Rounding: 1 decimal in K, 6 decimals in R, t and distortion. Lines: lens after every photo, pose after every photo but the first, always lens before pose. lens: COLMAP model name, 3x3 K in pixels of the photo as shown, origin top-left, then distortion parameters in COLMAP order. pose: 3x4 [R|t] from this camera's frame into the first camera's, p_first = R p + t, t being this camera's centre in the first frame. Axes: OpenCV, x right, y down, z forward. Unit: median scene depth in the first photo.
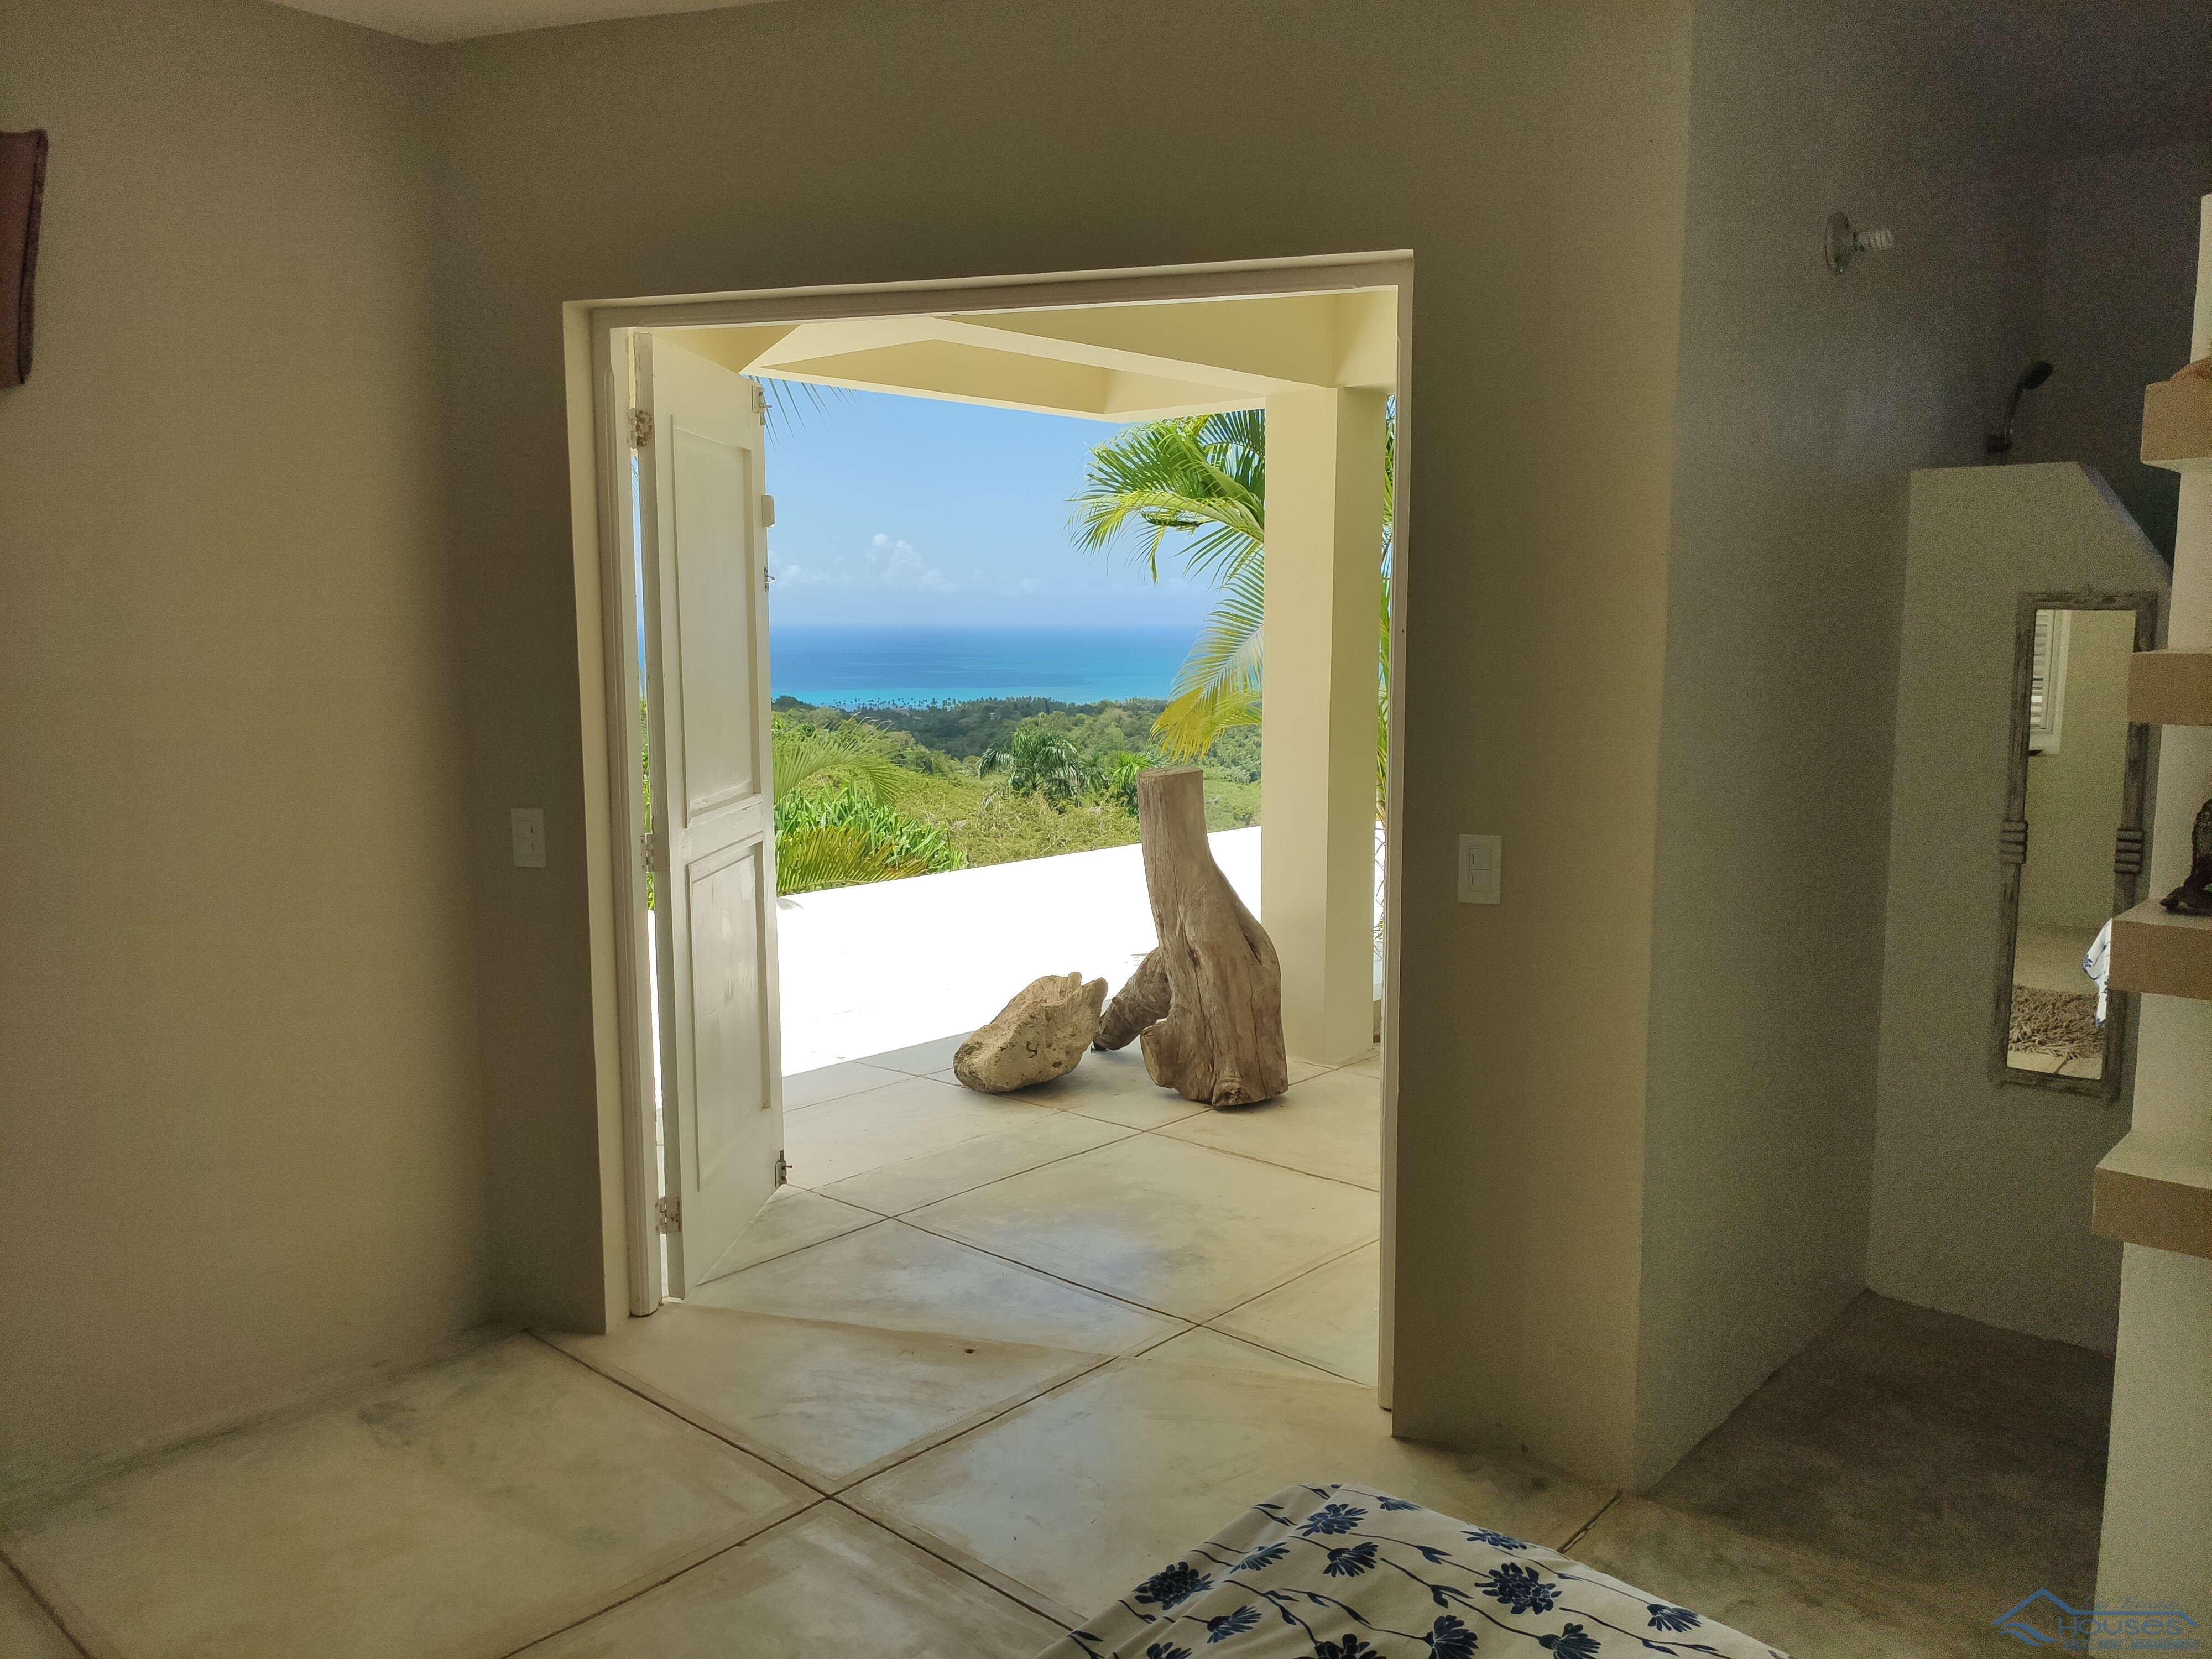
lens RADIAL K [[1693.7, 0, 1095.5], [0, 1693.7, 831.7], [0, 0, 1]] dist [0.074266, -0.106924]
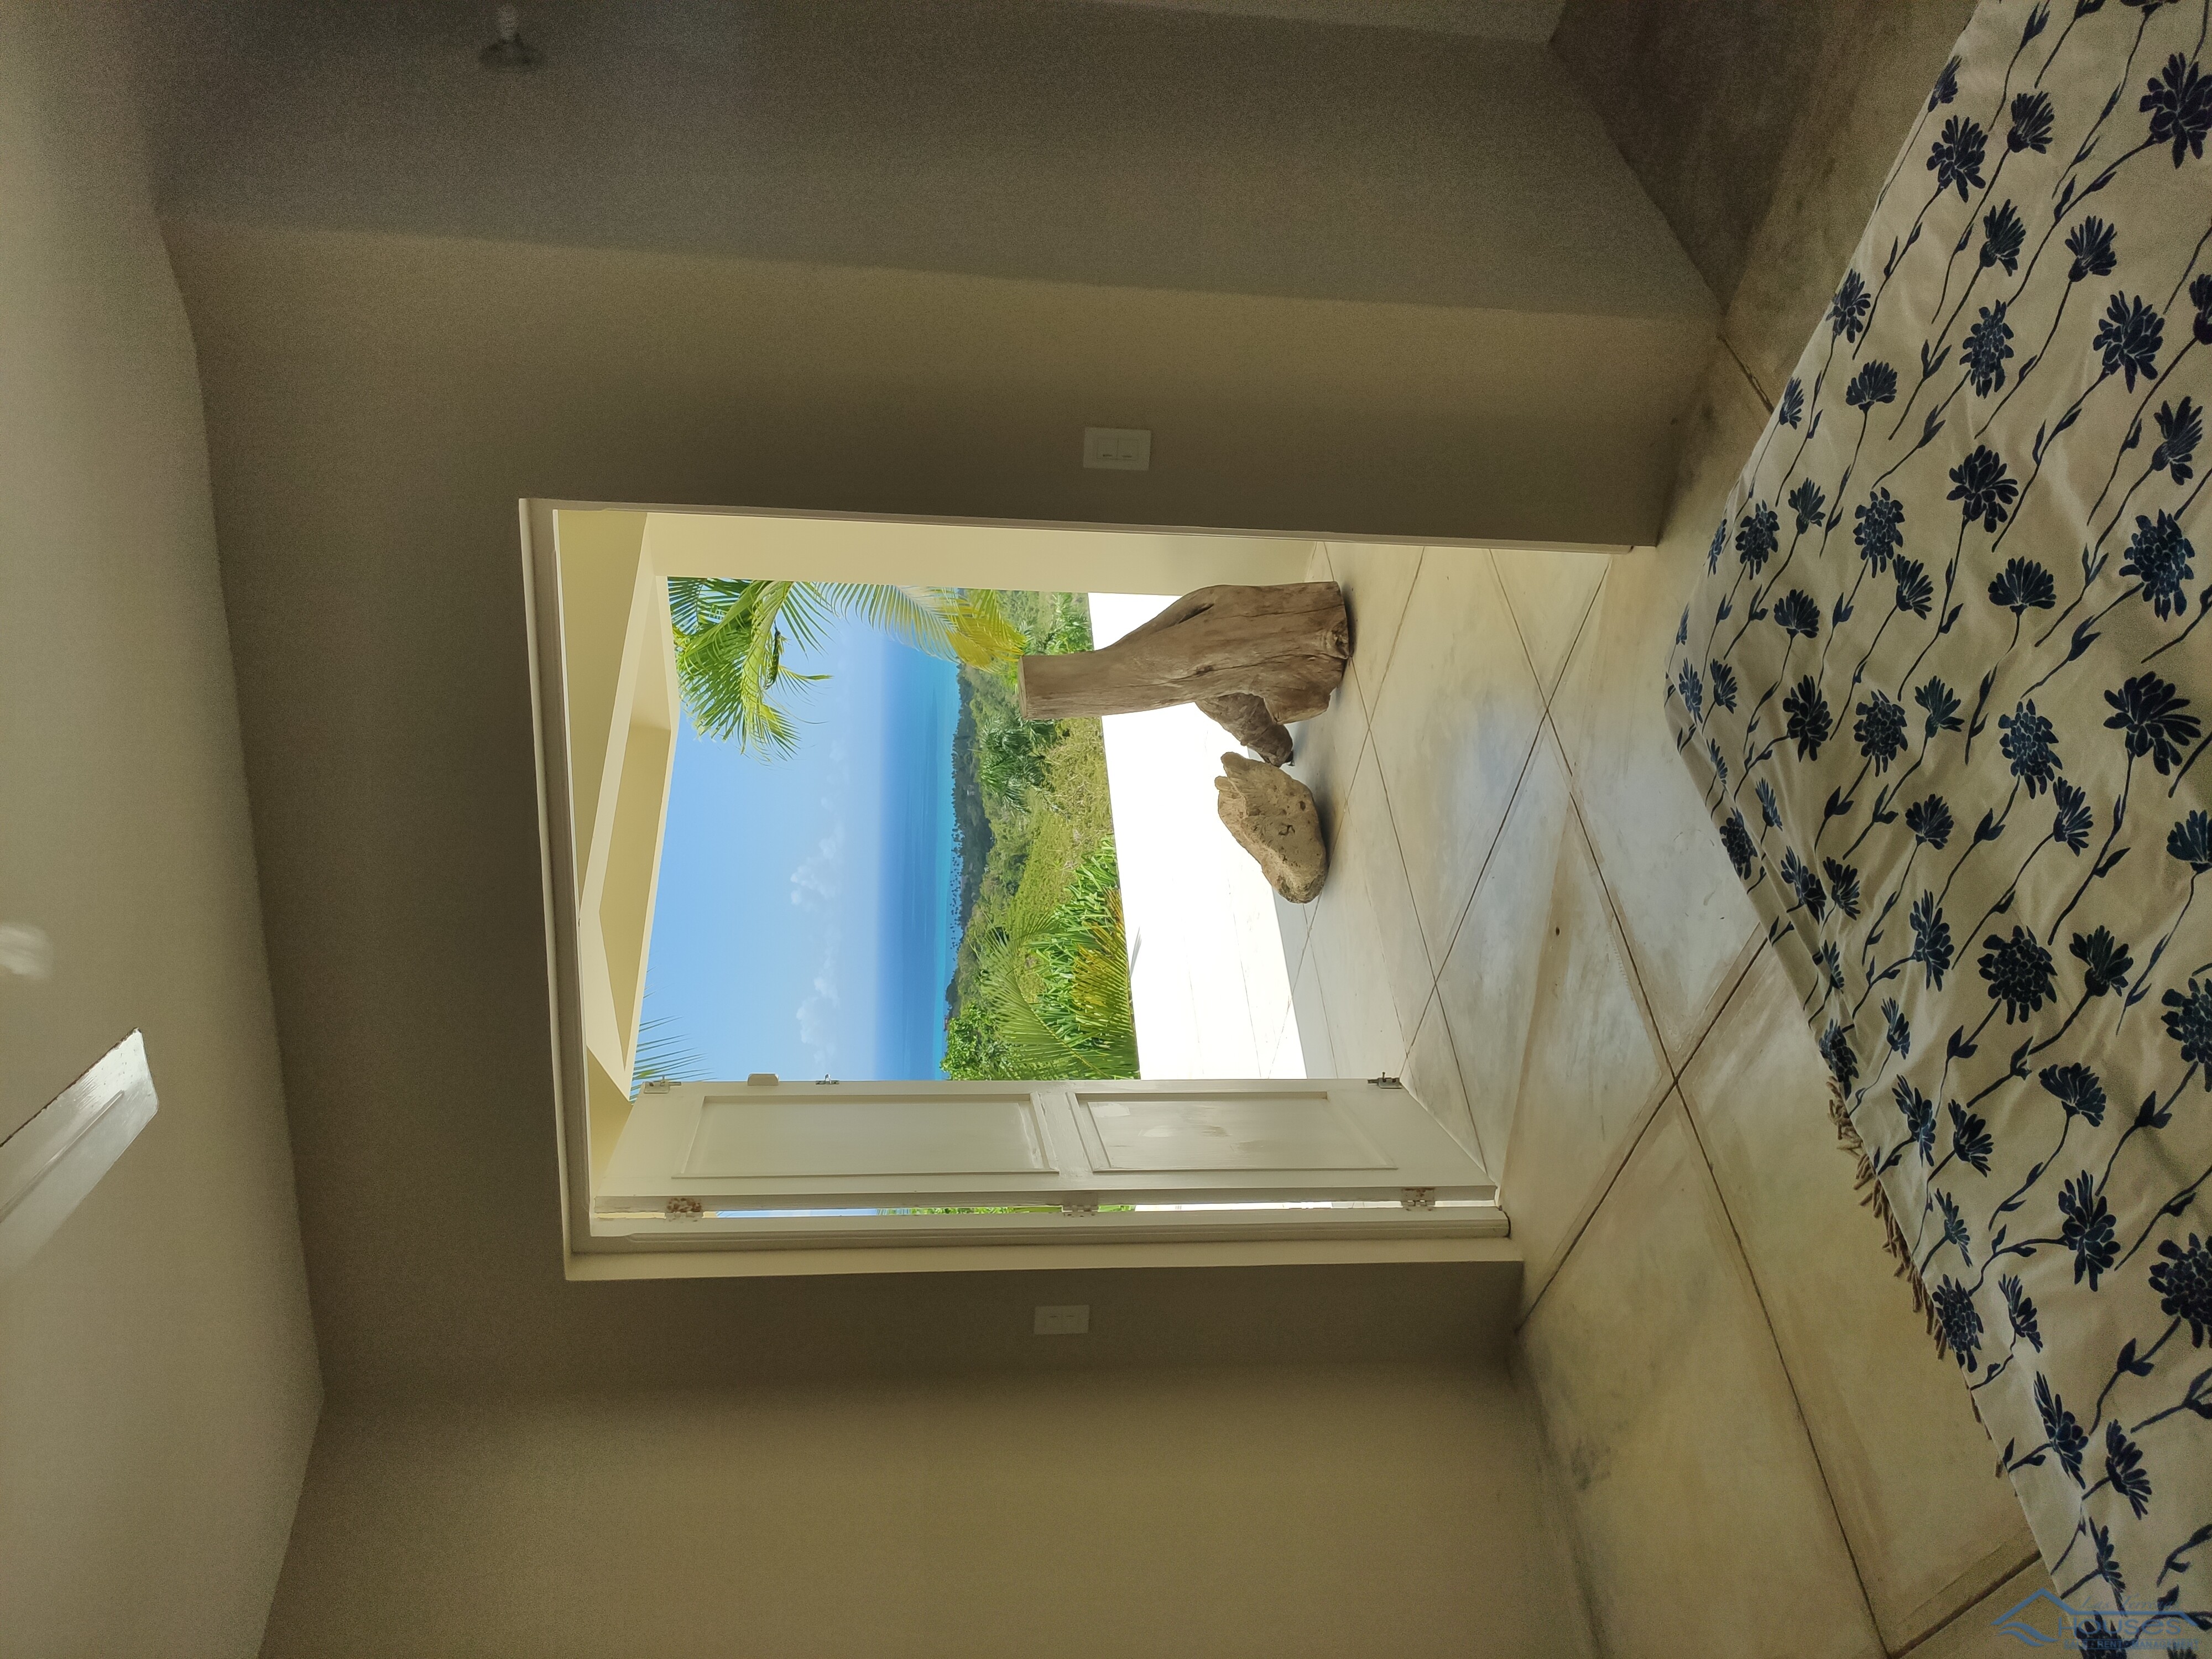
lens RADIAL K [[1693.7, 0, 1108.0], [0, 1693.7, 851.2], [0, 0, 1]] dist [0.074266, -0.106924]
pose [[0.032545, -0.995203, -0.092261, 0.050202], [0.999412, 0.031411, 0.013715, 0.006556], [-0.010751, -0.092653, 0.995640, -0.038379]]
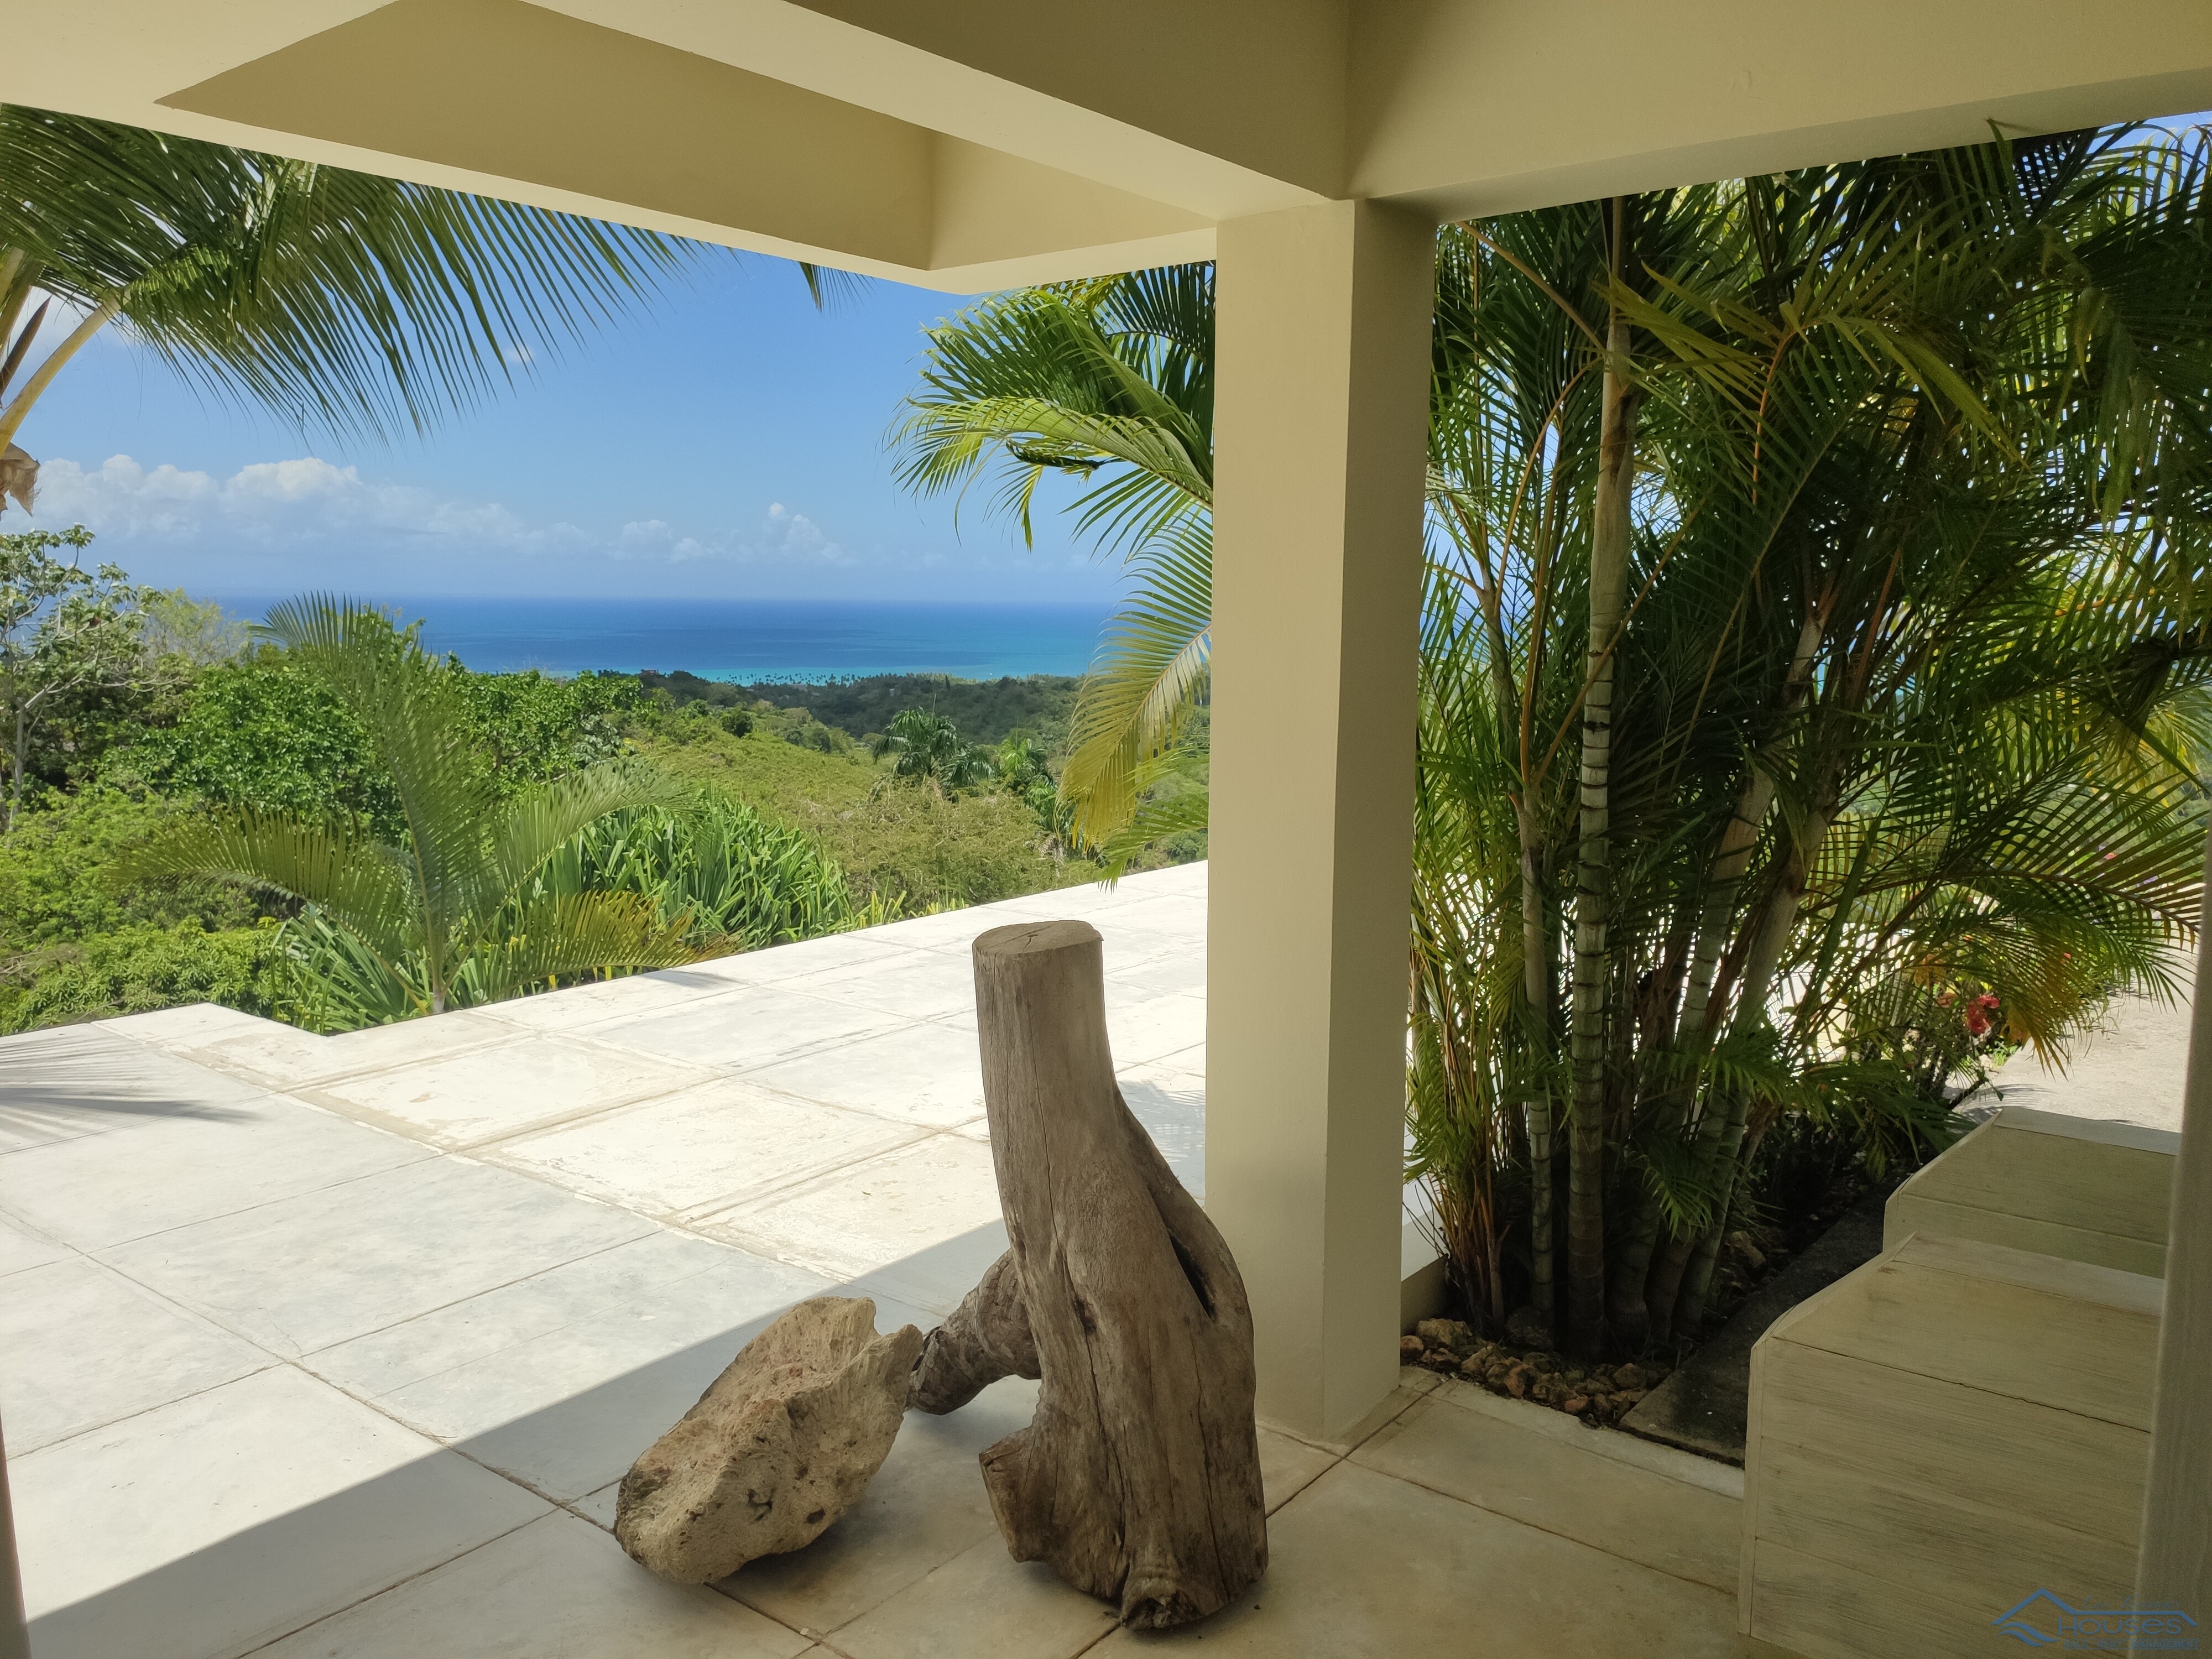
lens RADIAL K [[1693.7, 0, 1119.6], [0, 1693.7, 820.9], [0, 0, 1]] dist [0.074266, -0.106924]
pose [[0.997380, 0.000817, 0.072340, 0.037640], [-0.001300, 0.999977, 0.006631, -0.090565], [-0.072333, -0.006708, 0.997358, 0.589834]]
